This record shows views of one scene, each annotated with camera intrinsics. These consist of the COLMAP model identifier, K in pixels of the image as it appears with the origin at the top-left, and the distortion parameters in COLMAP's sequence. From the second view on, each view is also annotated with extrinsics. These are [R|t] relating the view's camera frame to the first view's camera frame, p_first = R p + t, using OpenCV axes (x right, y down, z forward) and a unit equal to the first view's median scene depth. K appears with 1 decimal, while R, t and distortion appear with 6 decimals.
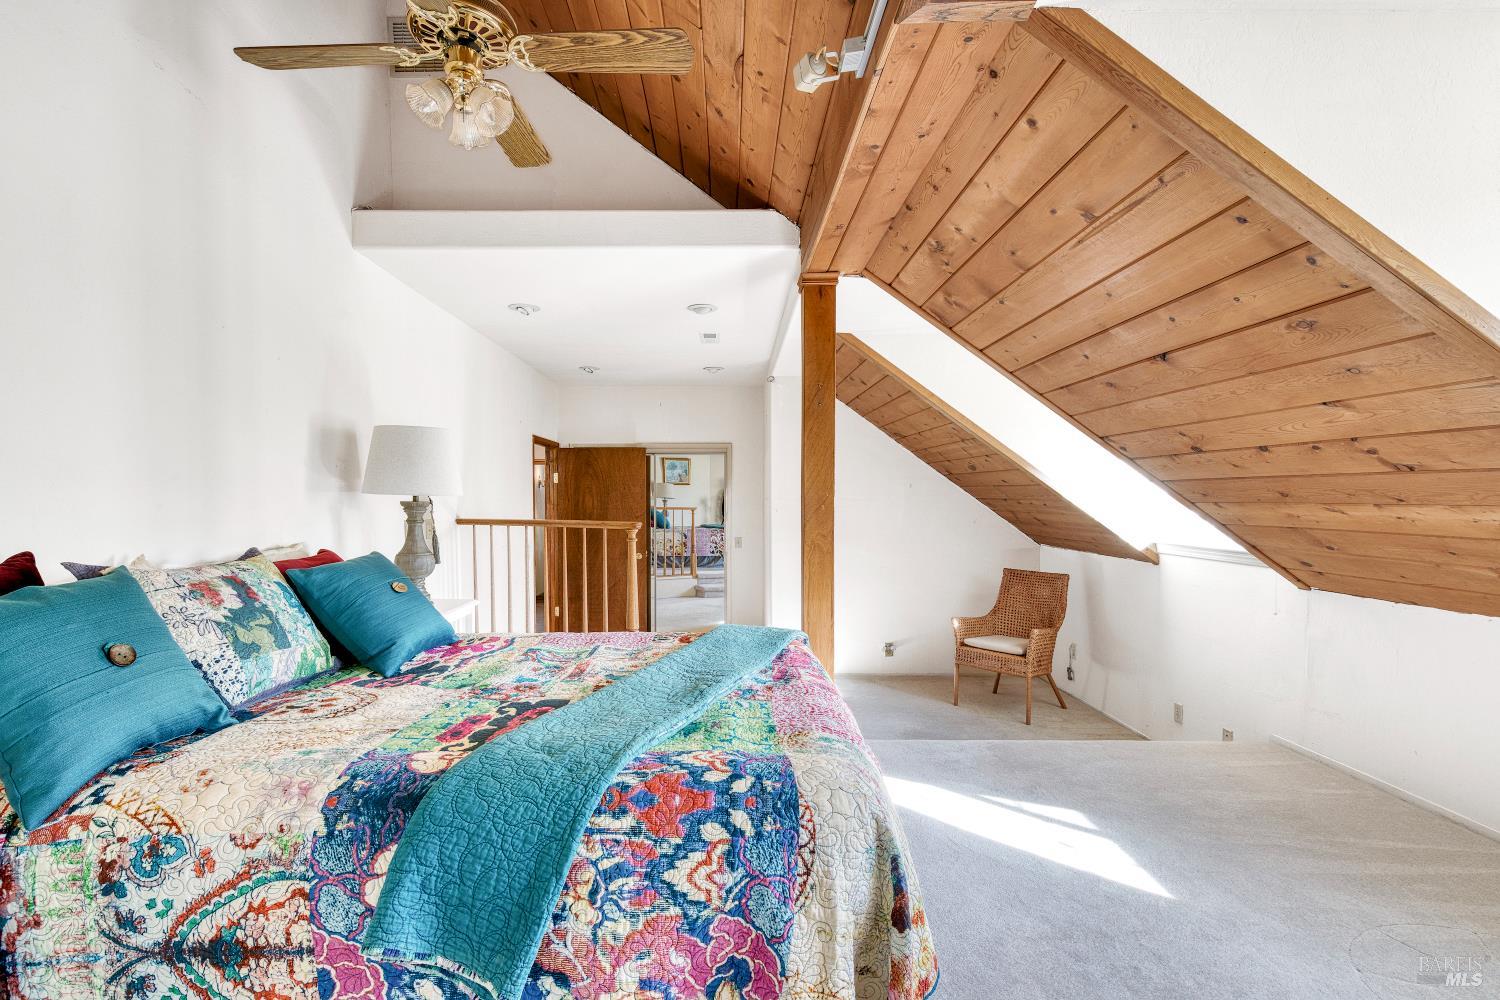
lens RADIAL K [[729.9, 0, 740.8], [0, 729.9, 505.8], [0, 0, 1]] dist [0.000462, -0.000036]
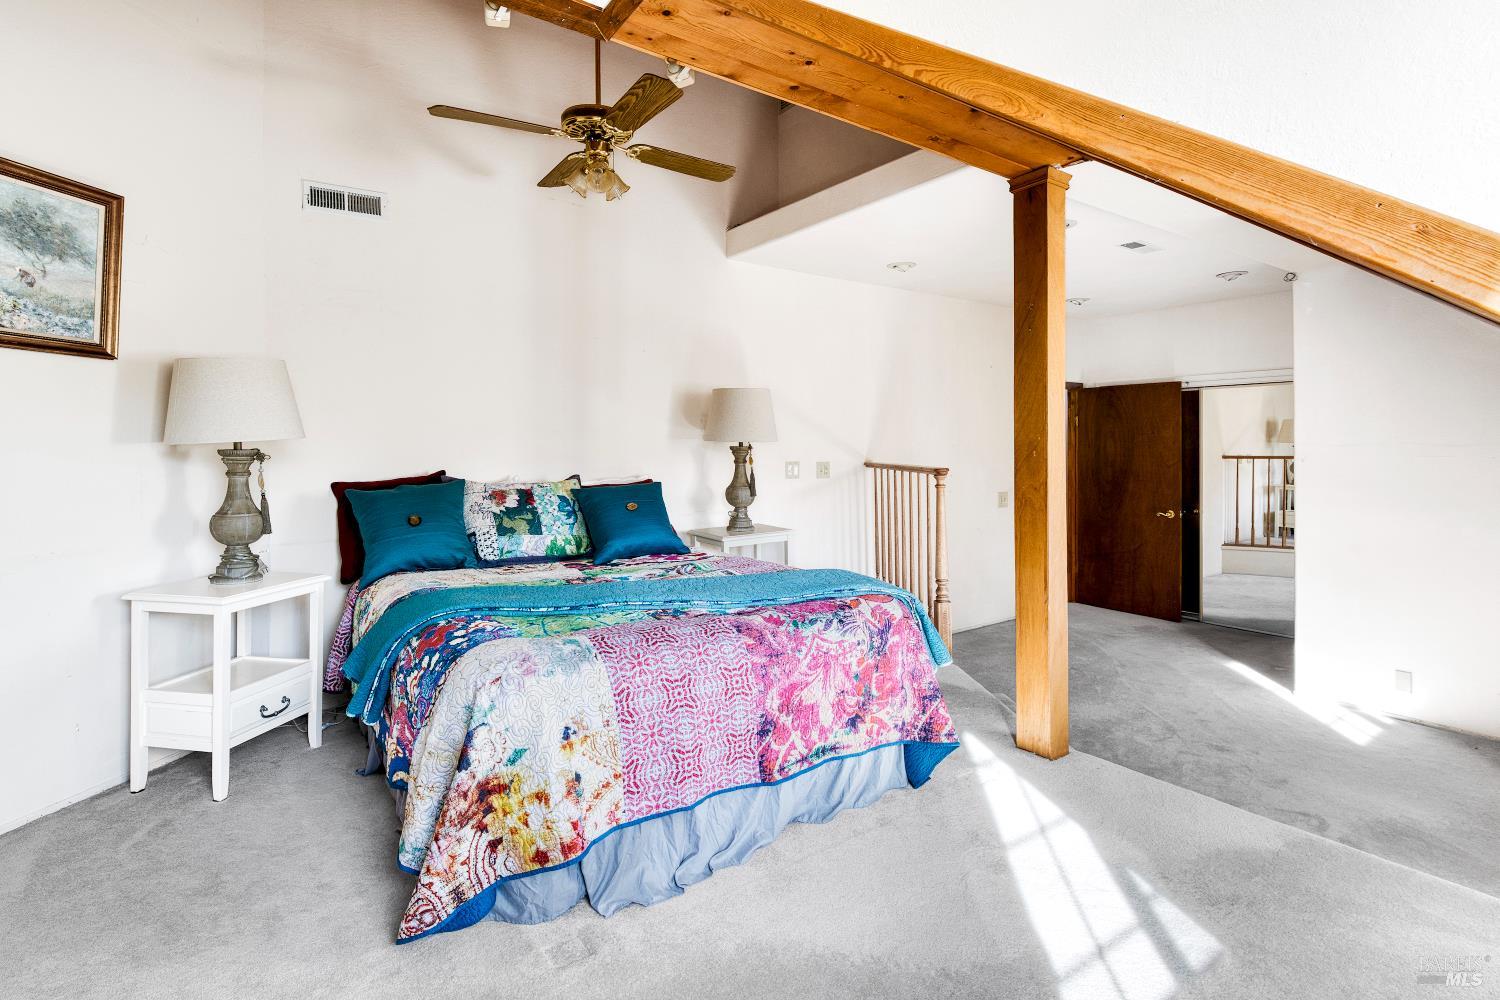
lens RADIAL K [[729.9, 0, 703.3], [0, 729.9, 431.6], [0, 0, 1]] dist [0.000462, -0.000036]
pose [[0.560987, -0.015843, -0.827673, 0.900444], [-0.006606, 0.999699, -0.023613, -0.002444], [0.827798, 0.018715, 0.560714, 0.352335]]
